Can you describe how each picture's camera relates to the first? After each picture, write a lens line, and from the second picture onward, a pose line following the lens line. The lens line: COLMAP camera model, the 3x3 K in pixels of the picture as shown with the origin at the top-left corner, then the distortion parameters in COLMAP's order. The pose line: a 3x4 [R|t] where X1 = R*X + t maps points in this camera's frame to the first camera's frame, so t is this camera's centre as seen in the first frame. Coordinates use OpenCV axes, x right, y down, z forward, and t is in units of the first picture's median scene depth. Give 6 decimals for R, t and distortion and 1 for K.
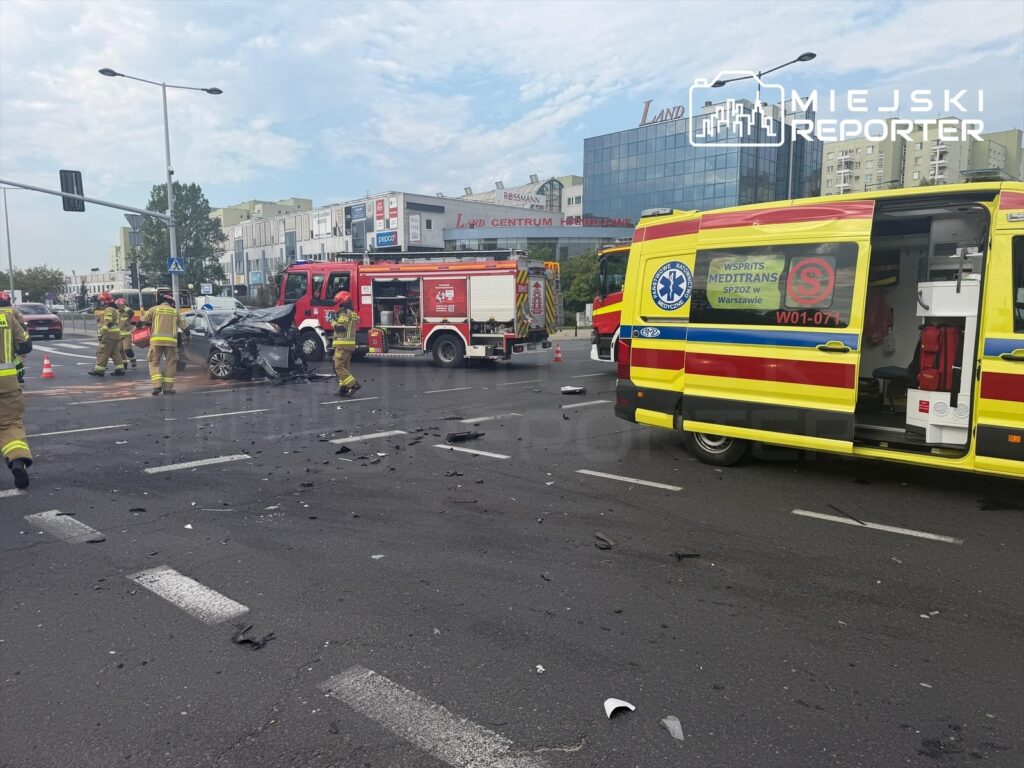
lens RADIAL K [[711.0, 0, 522.6], [0, 711.0, 392.5], [0, 0, 1]] dist [0.036094, -0.059665]
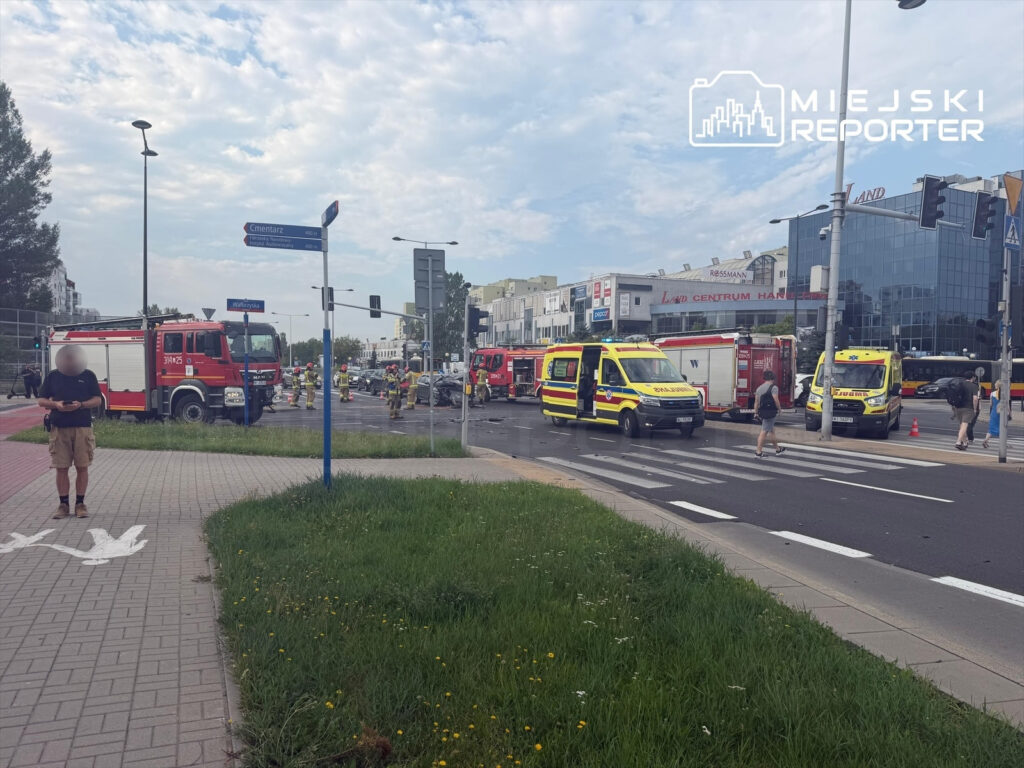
lens RADIAL K [[711.0, 0, 519.5], [0, 711.0, 405.4], [0, 0, 1]] dist [0.036094, -0.059665]
pose [[0.941426, 0.028316, -0.336029, 0.081316], [-0.052302, 0.996671, -0.062542, 0.015078], [0.333139, 0.076454, 0.939773, -0.138782]]
